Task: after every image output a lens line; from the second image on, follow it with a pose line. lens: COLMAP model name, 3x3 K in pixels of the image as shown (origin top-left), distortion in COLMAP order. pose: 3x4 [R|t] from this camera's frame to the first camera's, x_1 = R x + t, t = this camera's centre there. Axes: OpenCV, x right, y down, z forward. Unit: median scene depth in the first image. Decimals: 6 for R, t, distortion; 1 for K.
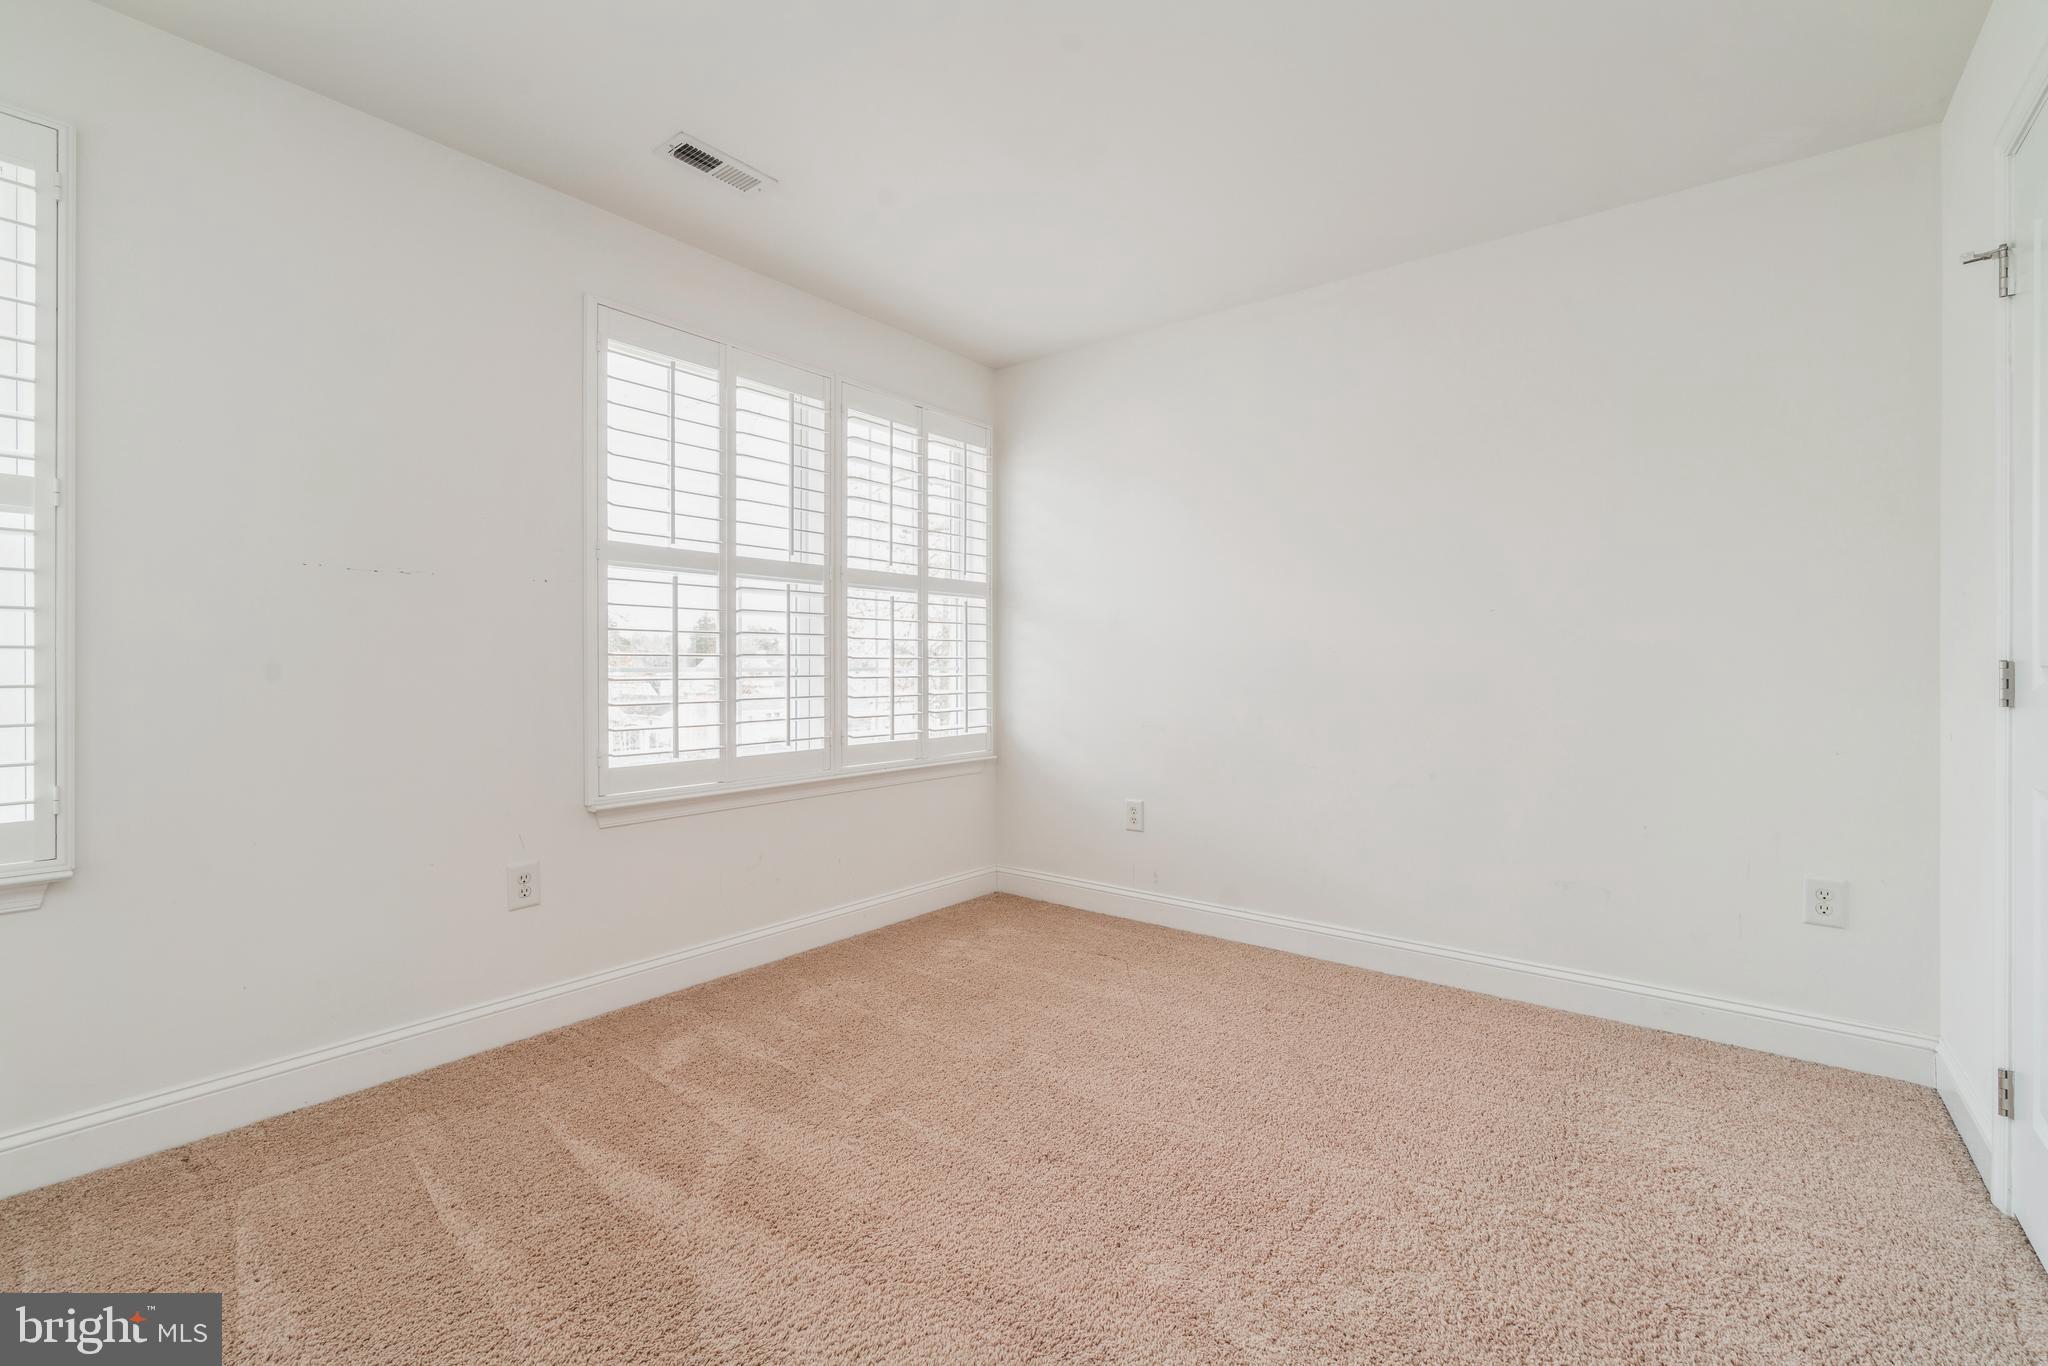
lens RADIAL K [[881.0, 0, 1012.8], [0, 881.0, 662.5], [0, 0, 1]] dist [-0.002178, 0.000442]
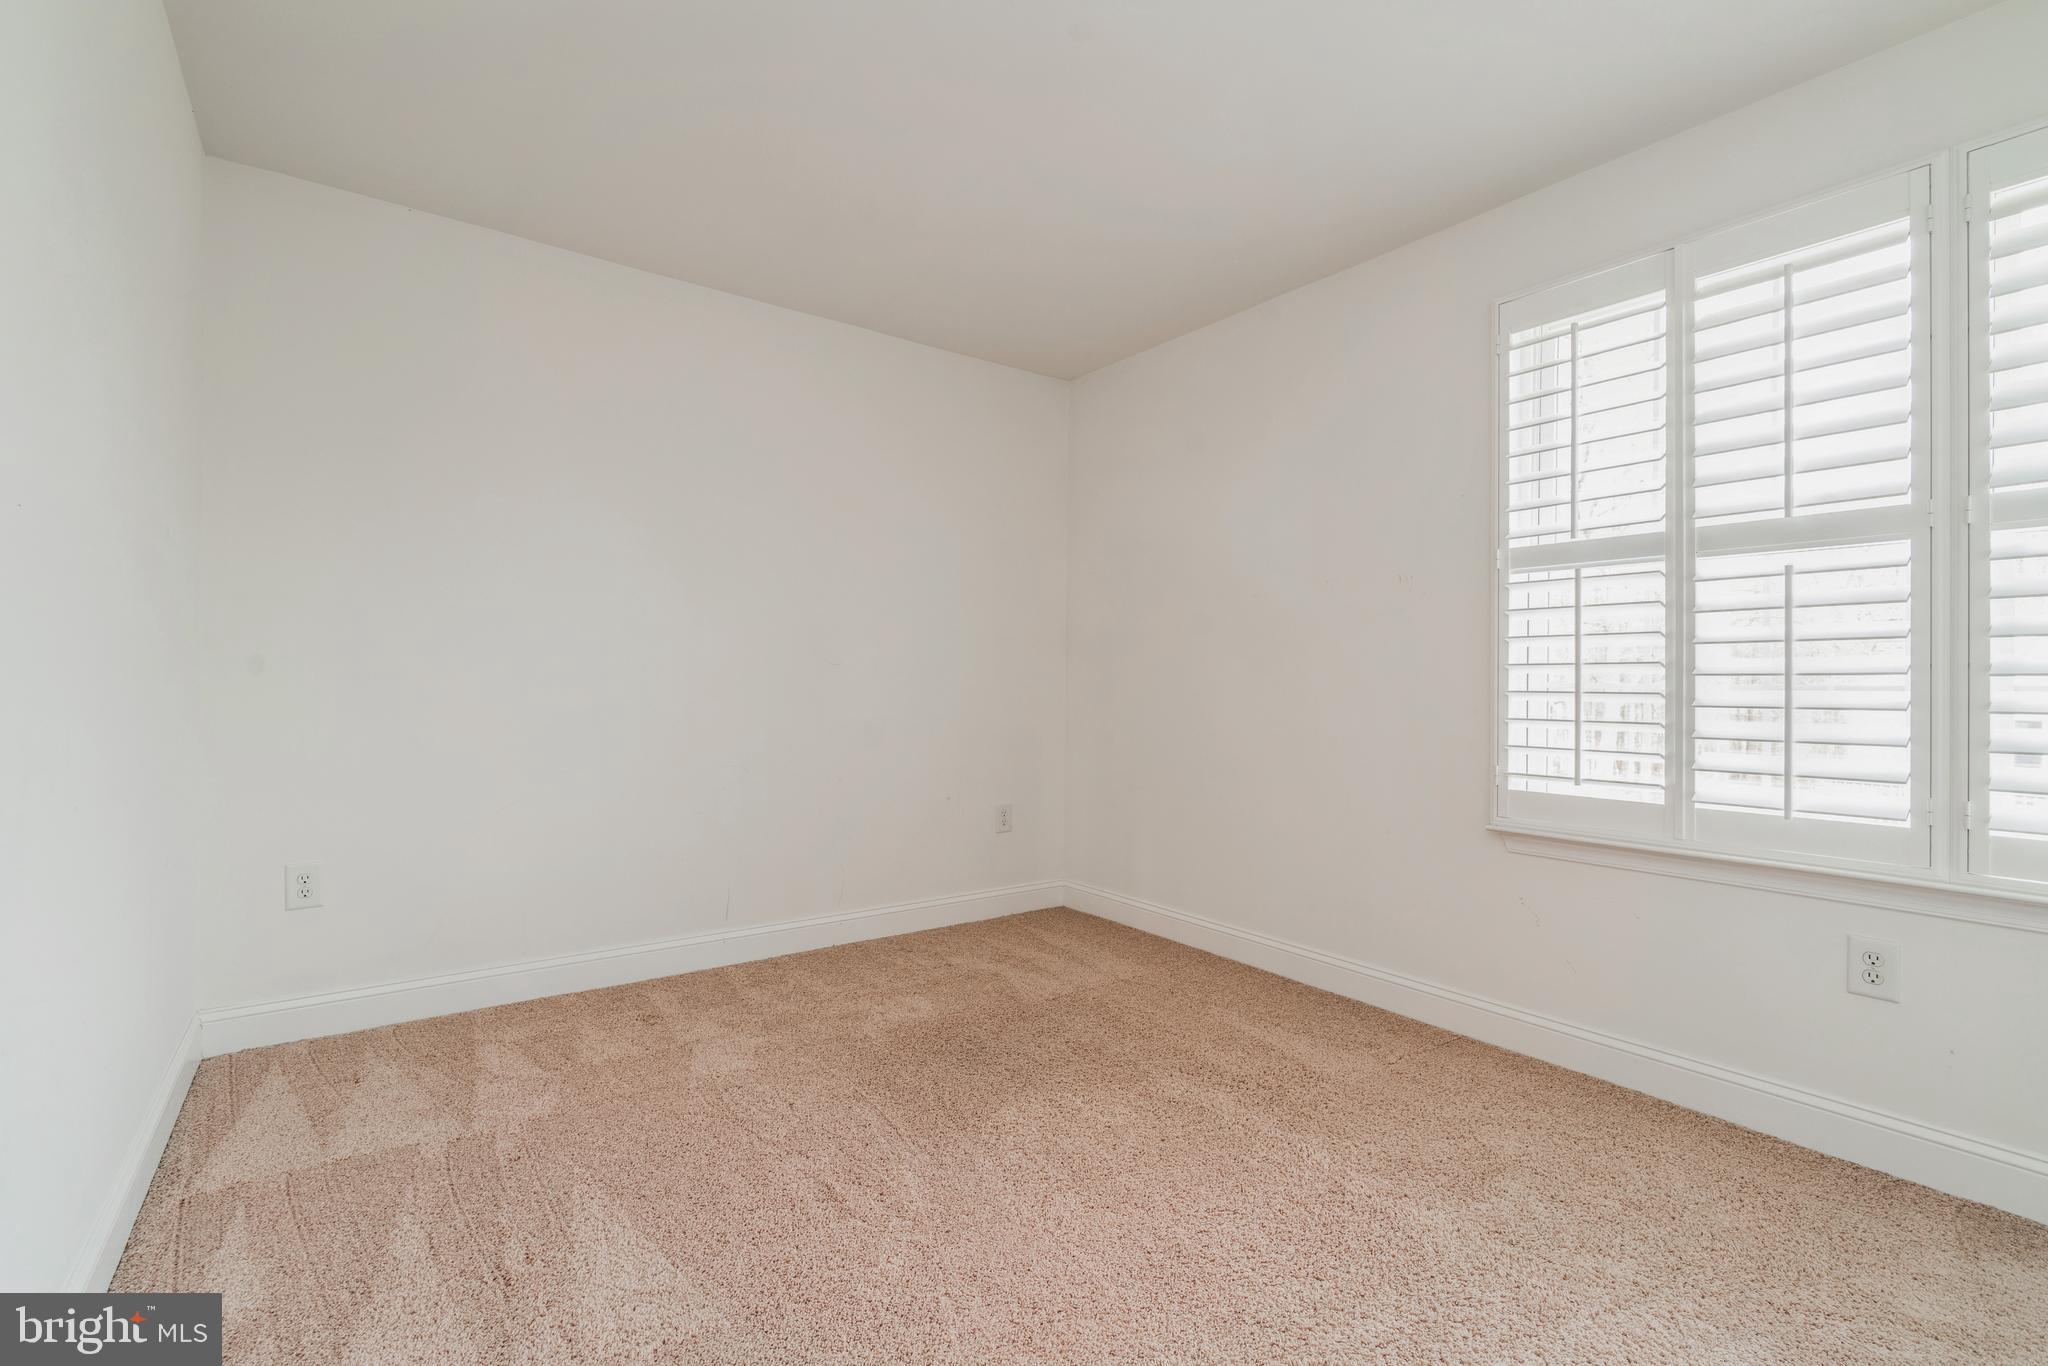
lens RADIAL K [[881.0, 0, 1033.9], [0, 881.0, 675.2], [0, 0, 1]] dist [-0.002178, 0.000442]
pose [[-0.226769, -0.002899, -0.973944, 0.492094], [-0.004073, 0.999990, -0.002028, 0.001549], [0.973940, 0.003507, -0.226779, 0.611337]]
